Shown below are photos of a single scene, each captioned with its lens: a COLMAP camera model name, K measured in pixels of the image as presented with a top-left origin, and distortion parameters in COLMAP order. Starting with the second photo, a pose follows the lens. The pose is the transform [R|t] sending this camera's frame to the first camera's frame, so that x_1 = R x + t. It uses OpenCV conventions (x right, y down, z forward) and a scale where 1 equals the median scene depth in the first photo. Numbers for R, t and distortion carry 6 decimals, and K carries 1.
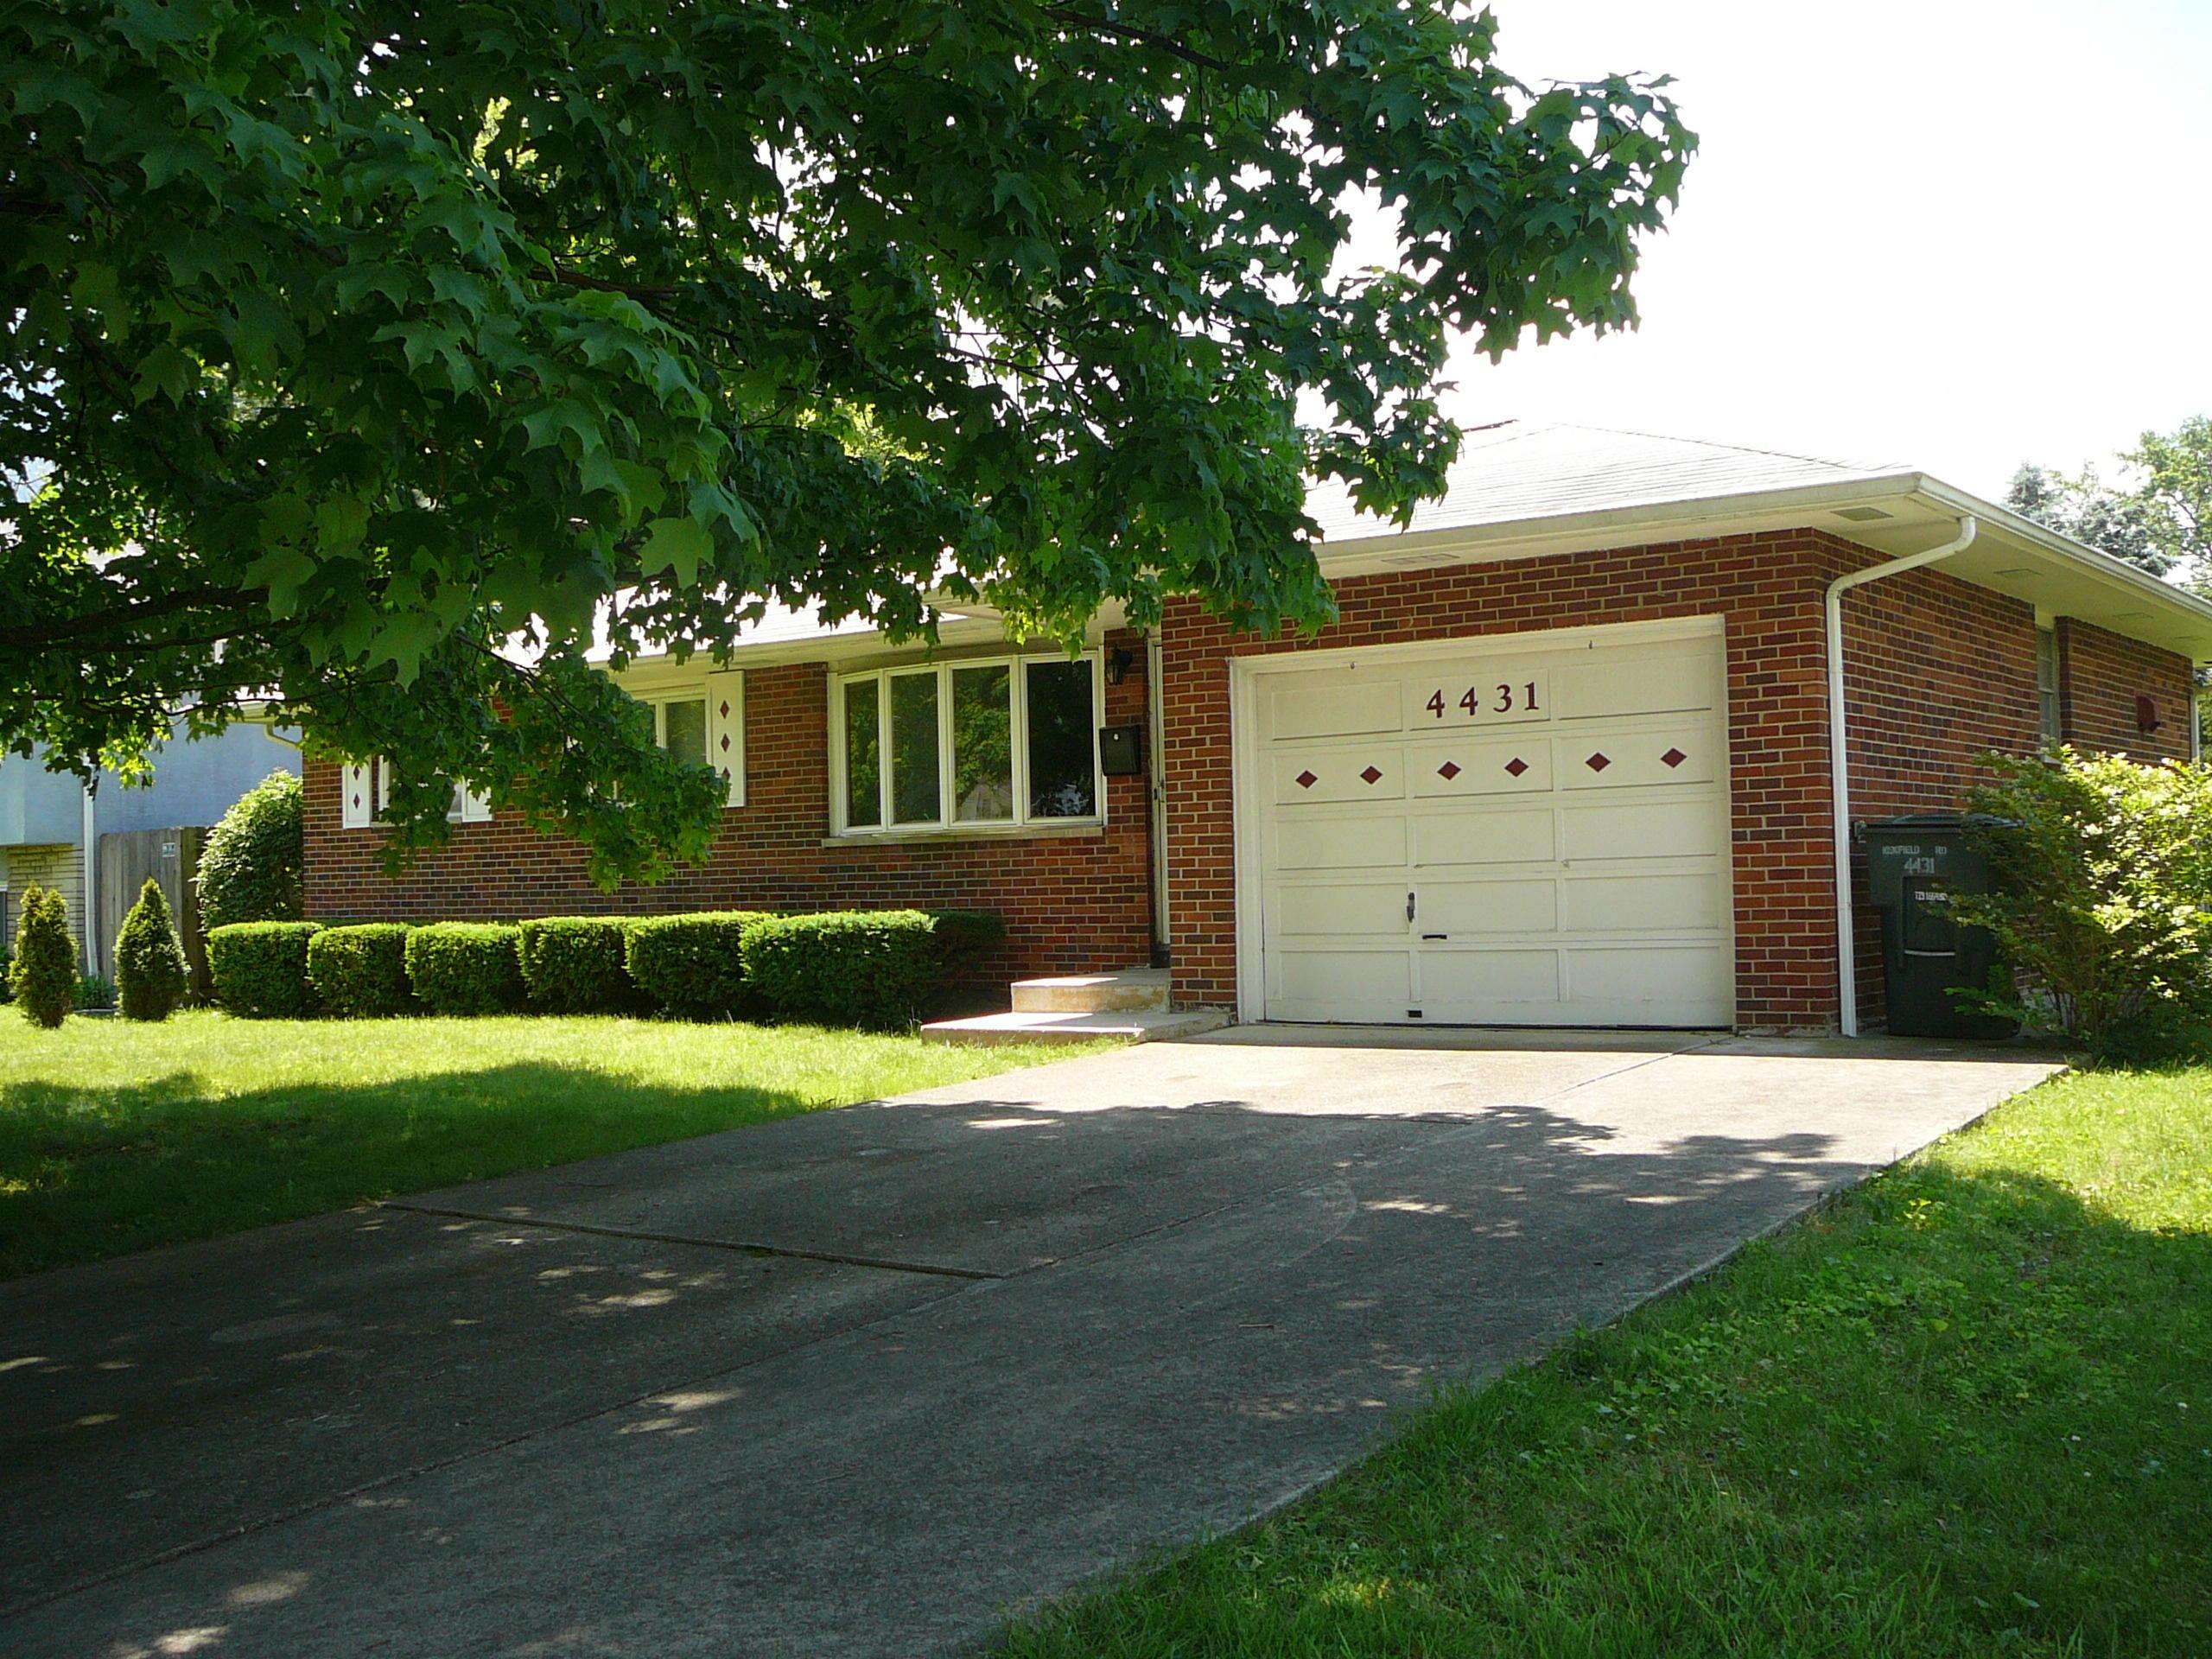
lens RADIAL K [[2279.4, 0, 1106.0], [0, 2279.4, 829.5], [0, 0, 1]] dist [-0.117599, 0.200509]
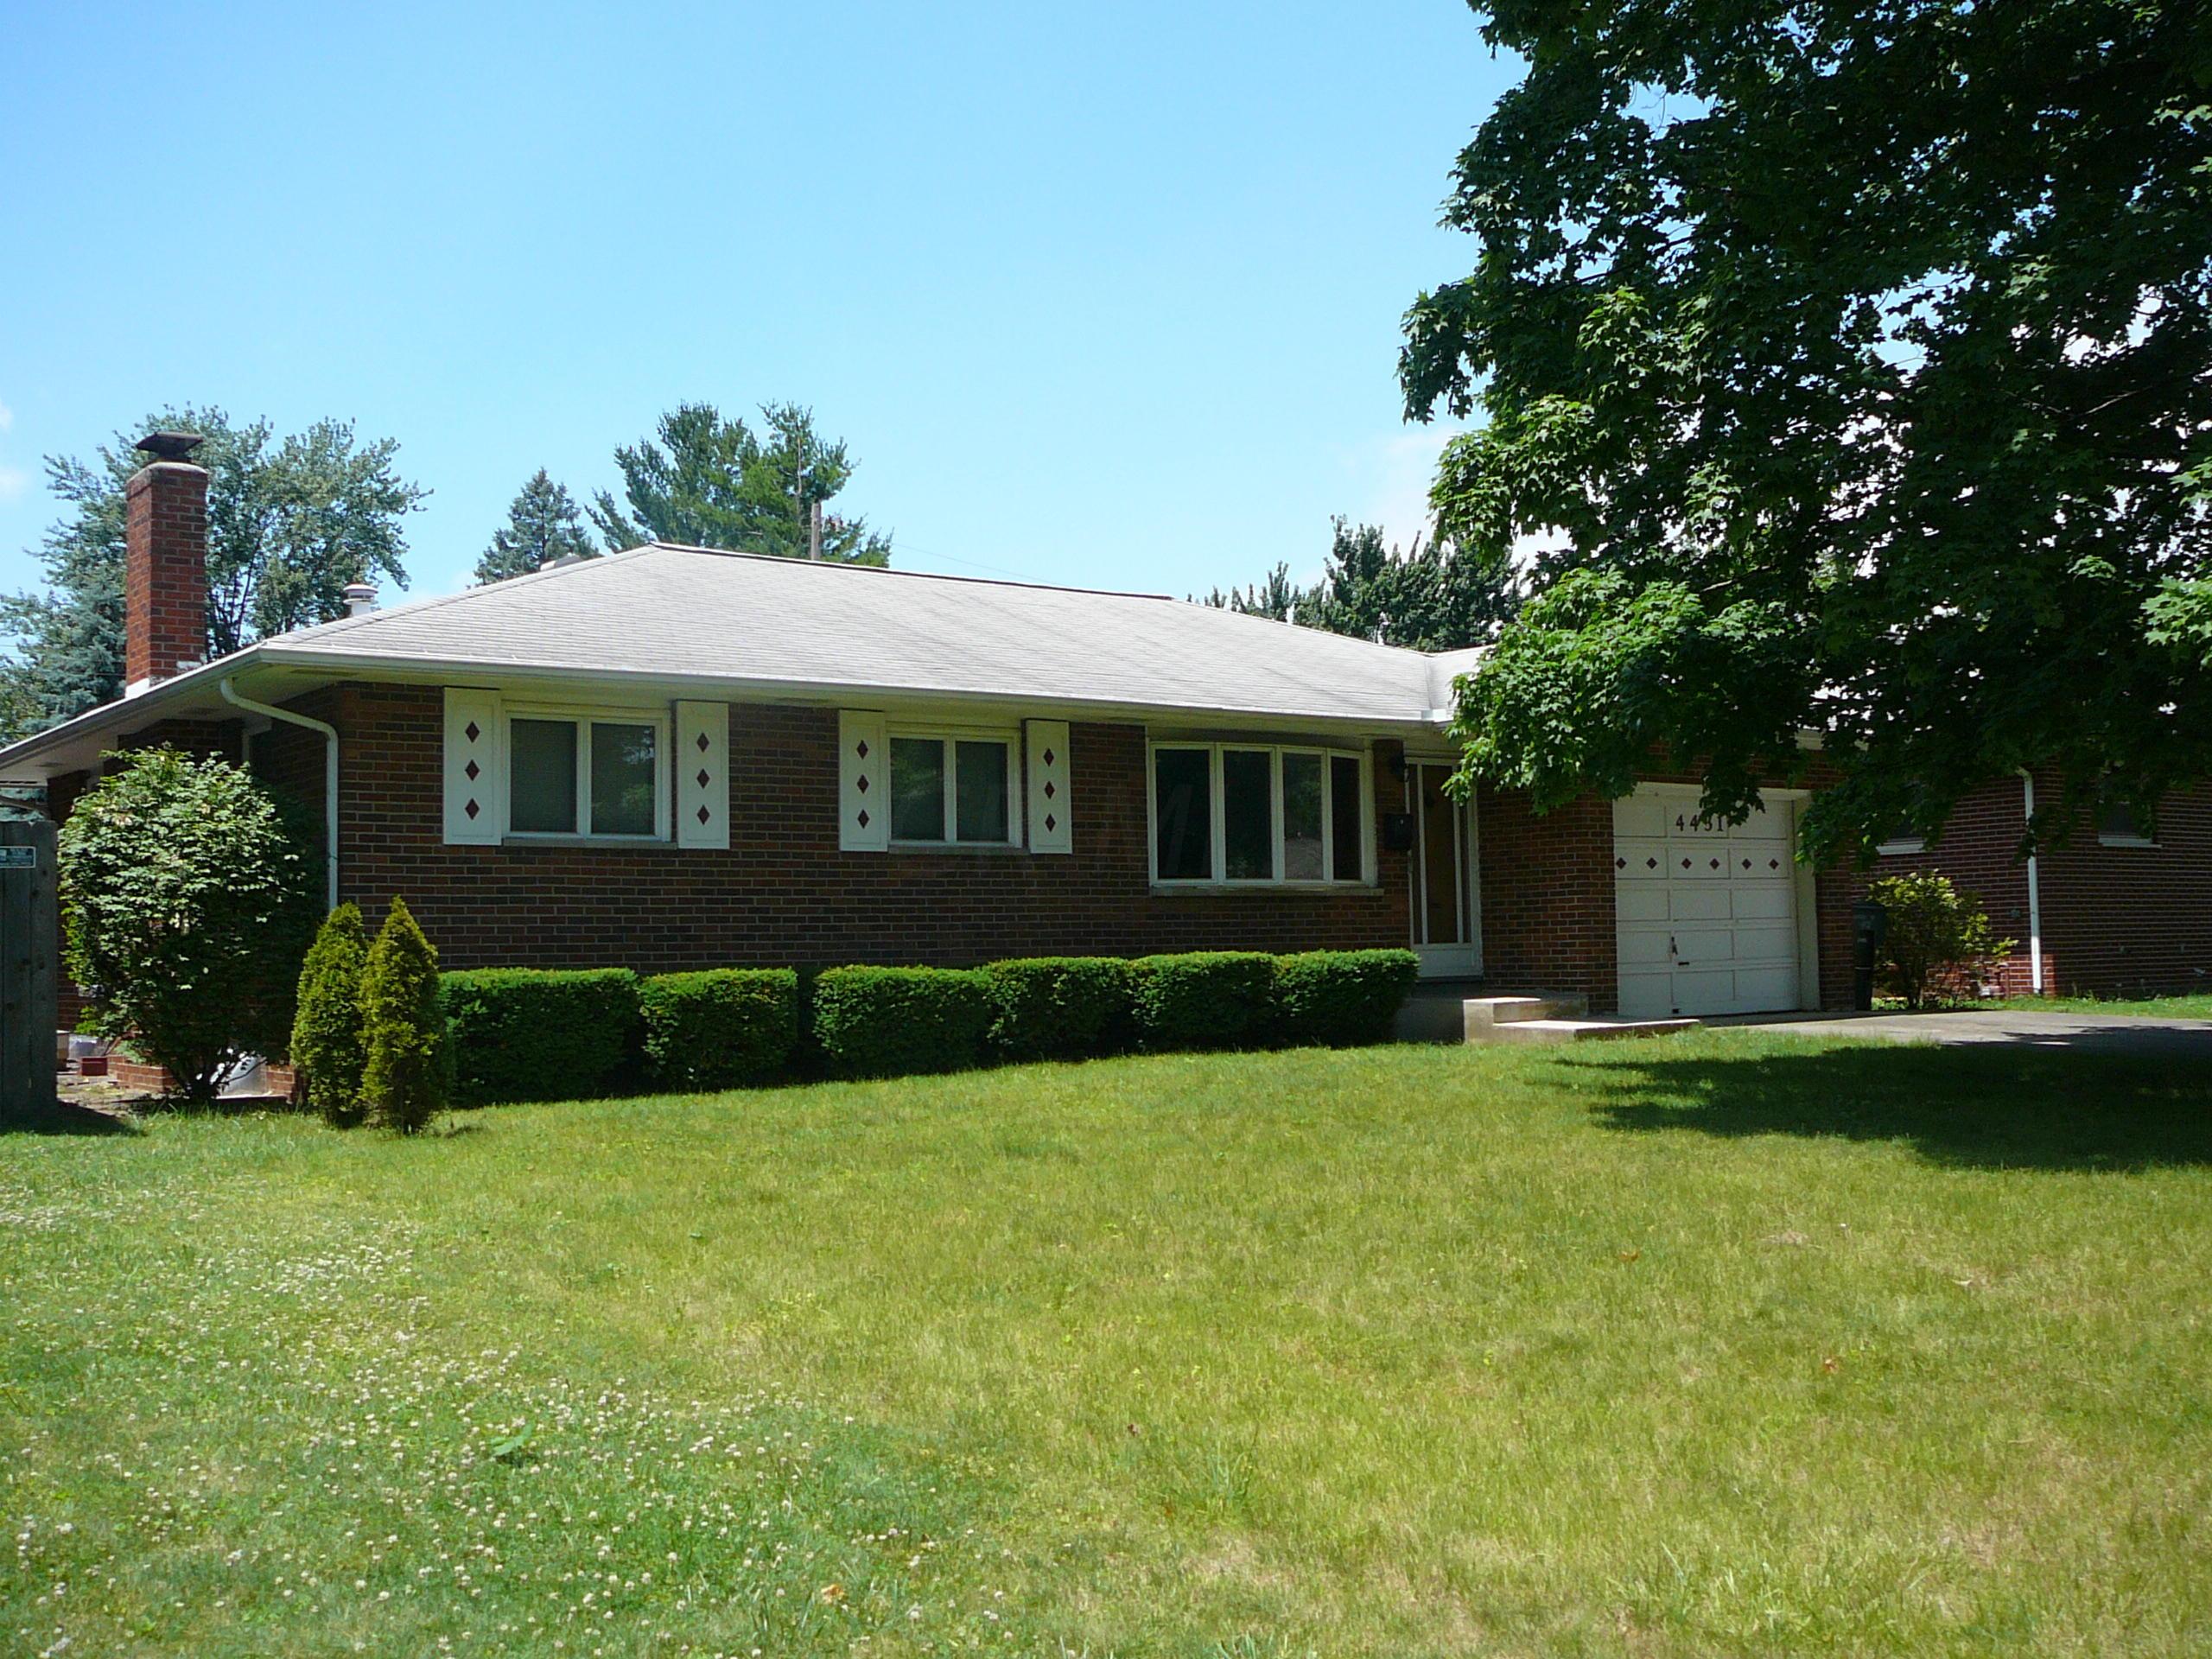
lens RADIAL K [[2279.4, 0, 1106.0], [0, 2279.4, 829.5], [0, 0, 1]] dist [-0.117599, 0.200509]
pose [[0.282380, 0.074875, 0.956376, -1.271978], [-0.005954, 0.997067, -0.076302, 0.063943], [-0.959284, 0.015852, 0.281998, 0.774912]]
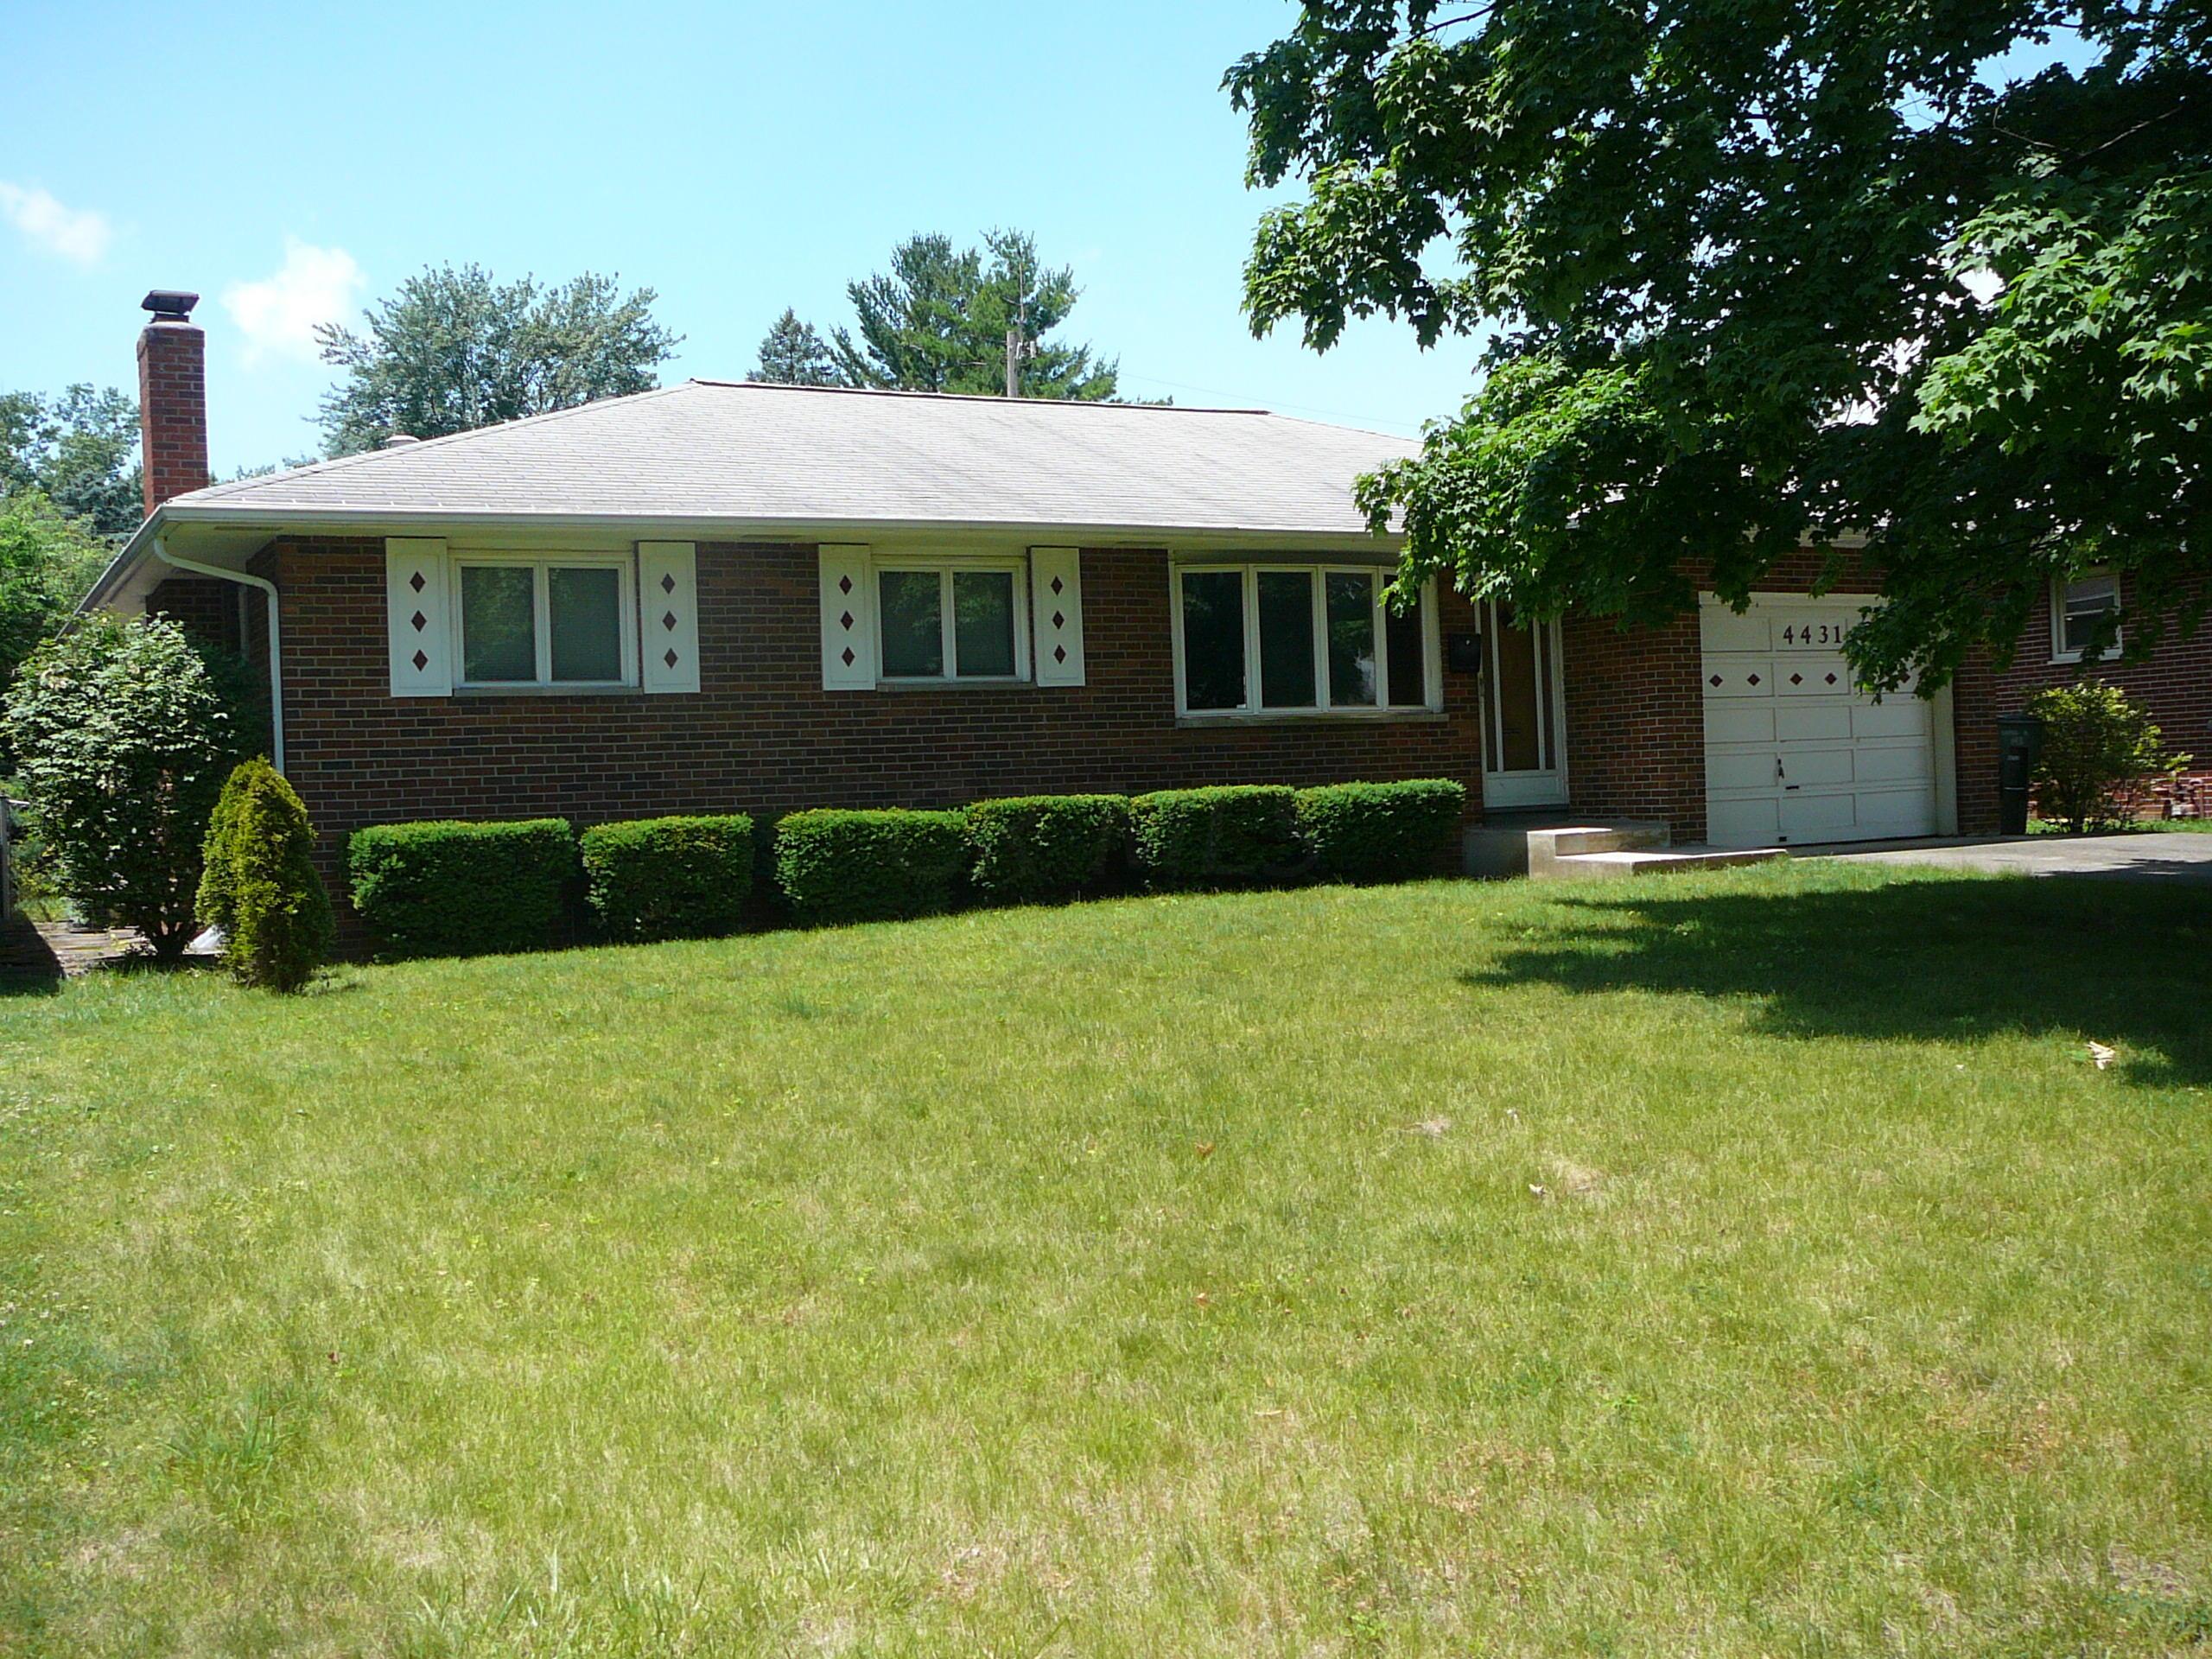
lens RADIAL K [[2279.4, 0, 1106.0], [0, 2279.4, 829.5], [0, 0, 1]] dist [-0.117599, 0.200509]
pose [[0.422391, -0.004351, 0.906403, -1.168174], [0.010928, 0.999940, -0.000293, 0.058008], [-0.906348, 0.010029, 0.422413, 0.643545]]
